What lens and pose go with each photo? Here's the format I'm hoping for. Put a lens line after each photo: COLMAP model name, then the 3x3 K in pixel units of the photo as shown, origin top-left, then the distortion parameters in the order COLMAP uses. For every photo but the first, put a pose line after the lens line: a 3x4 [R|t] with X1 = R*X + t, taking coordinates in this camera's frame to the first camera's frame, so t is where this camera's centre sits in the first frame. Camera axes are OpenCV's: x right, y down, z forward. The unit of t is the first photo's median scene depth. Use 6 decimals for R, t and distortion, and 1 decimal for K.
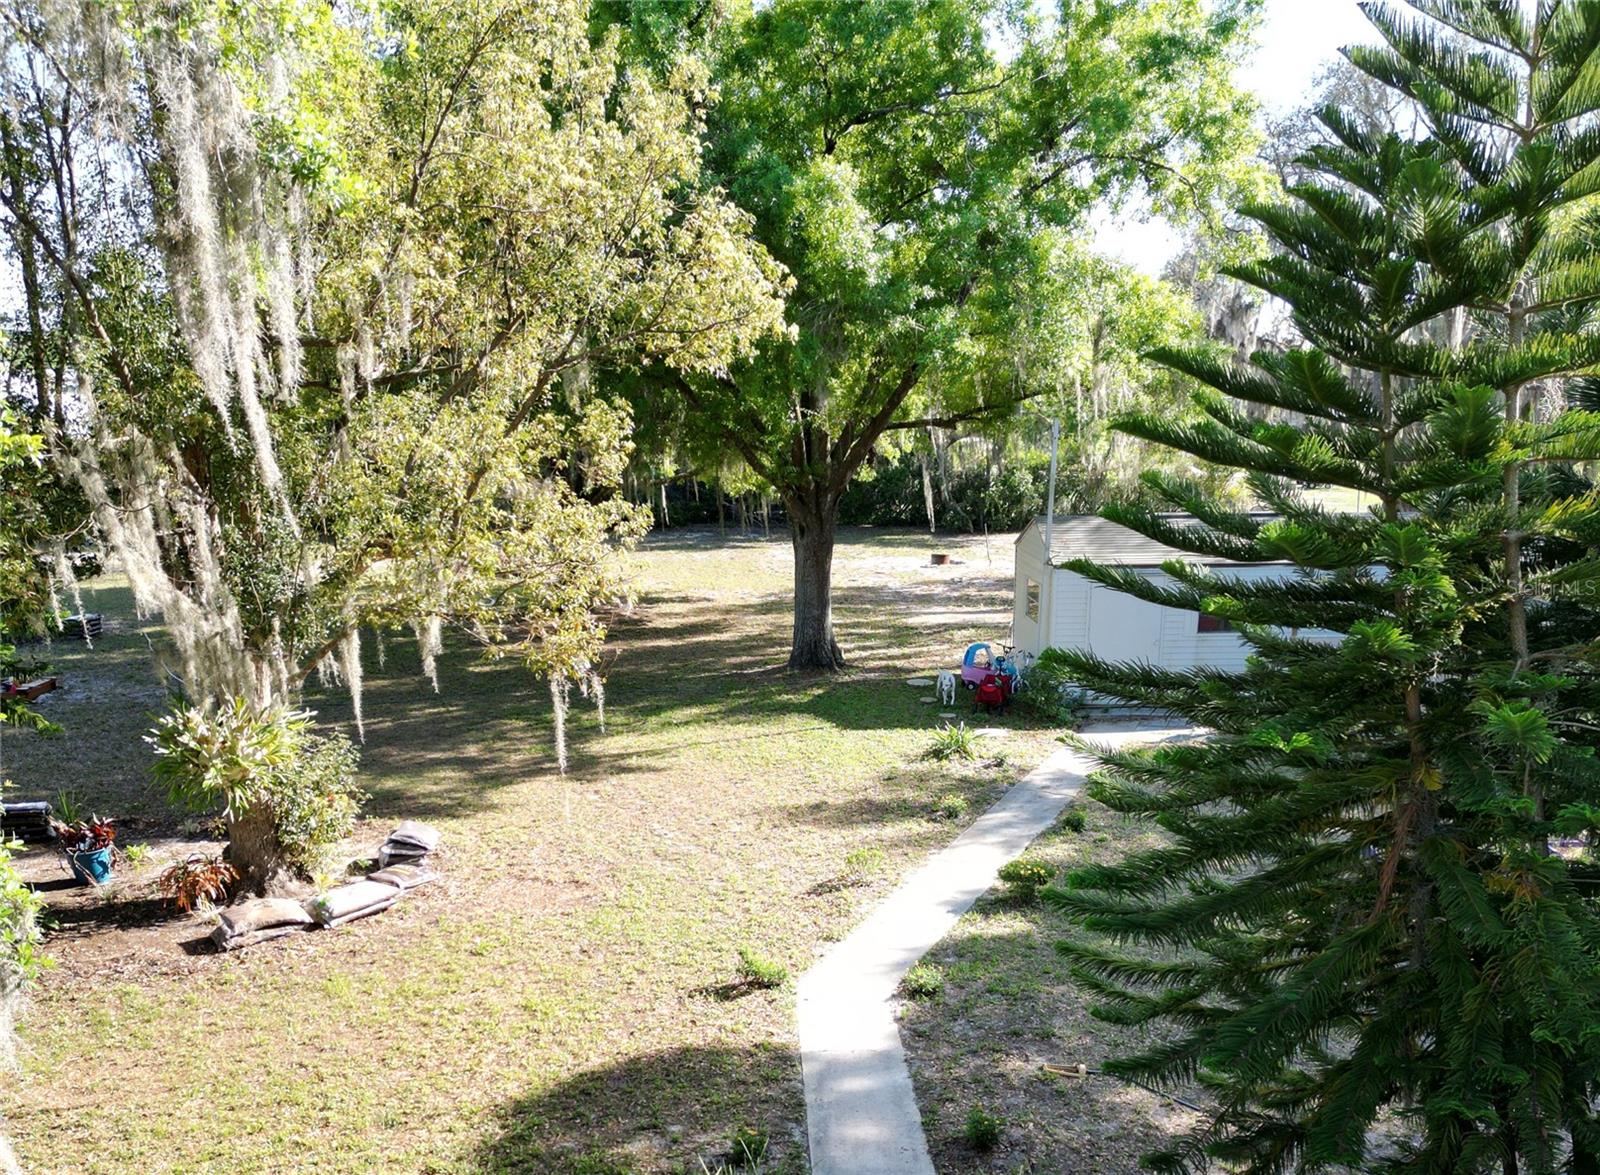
lens RADIAL K [[1166.2, 0, 801.5], [0, 1166.2, 581.1], [0, 0, 1]] dist [0.000247, -0.000238]
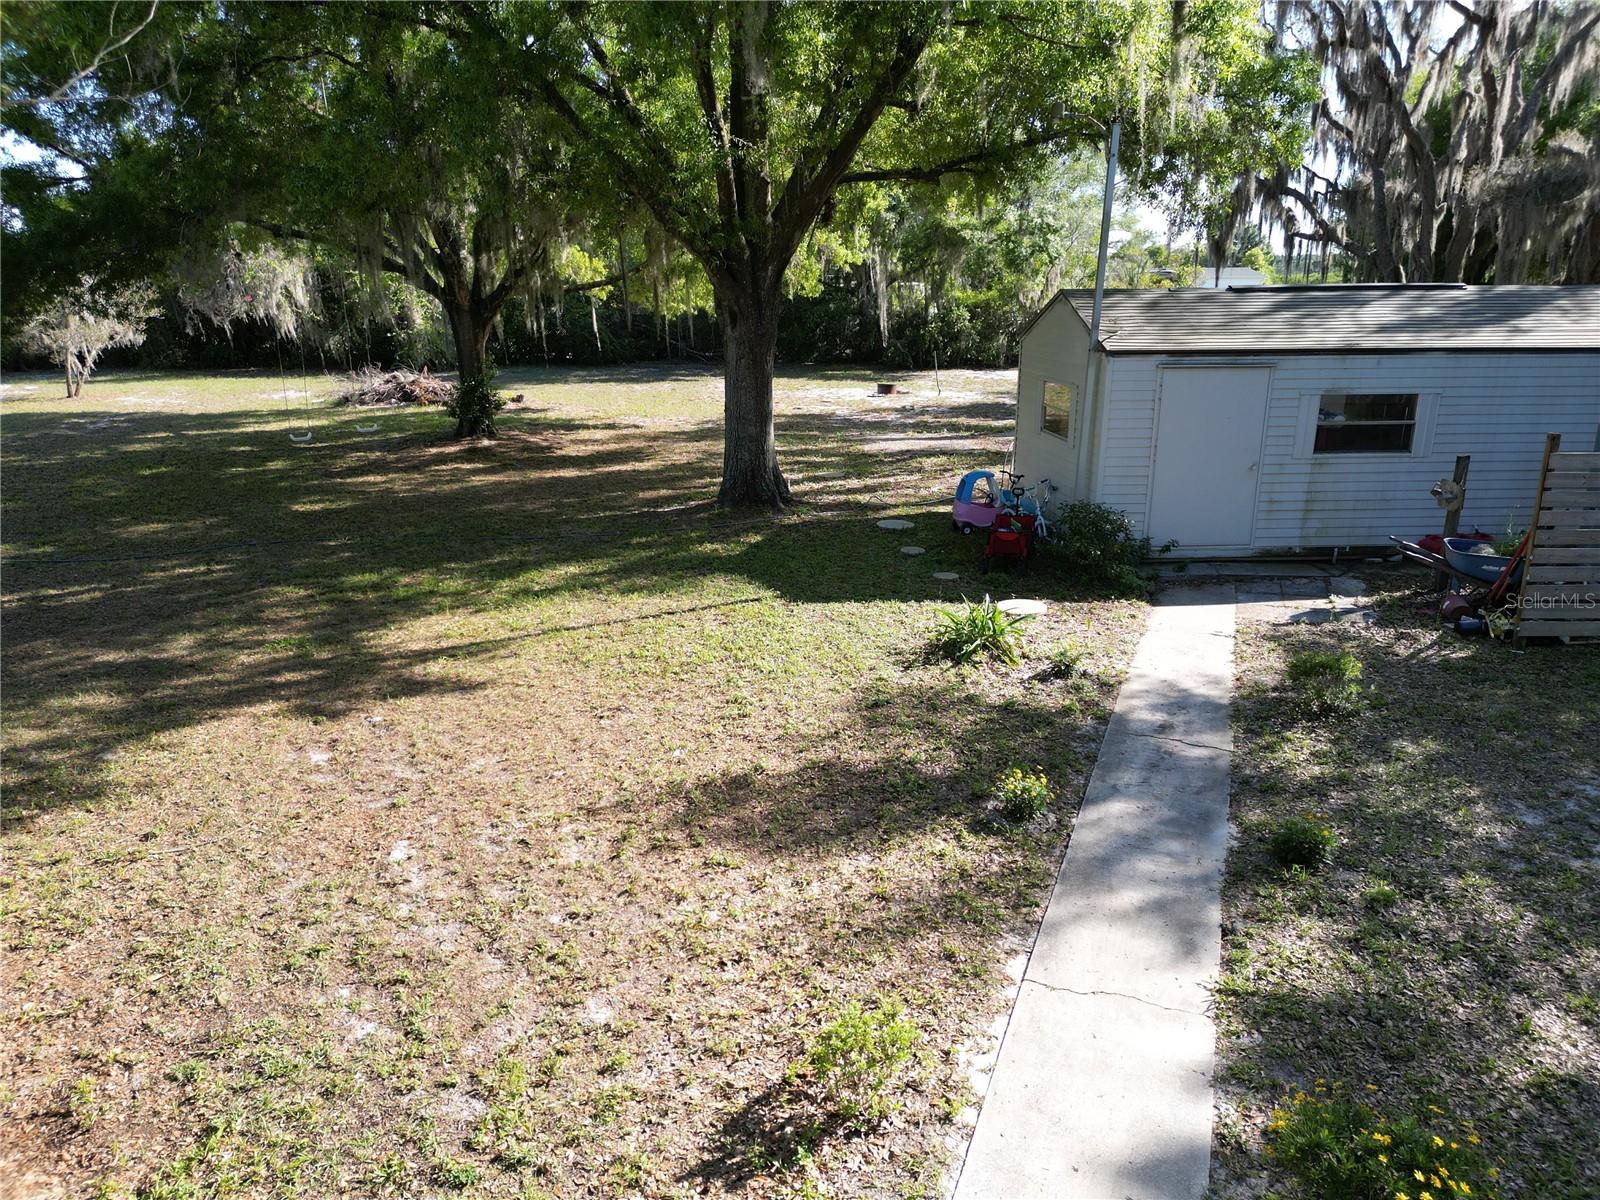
lens RADIAL K [[1091.5, 0, 796.9], [0, 1091.5, 595.7], [0, 0, 1]] dist [-0.003555, -0.007133]
pose [[0.998971, -0.006607, 0.044875, 0.007245], [-0.000665, 0.987097, 0.160125, 0.017194], [-0.045354, -0.159990, 0.986076, 0.257877]]
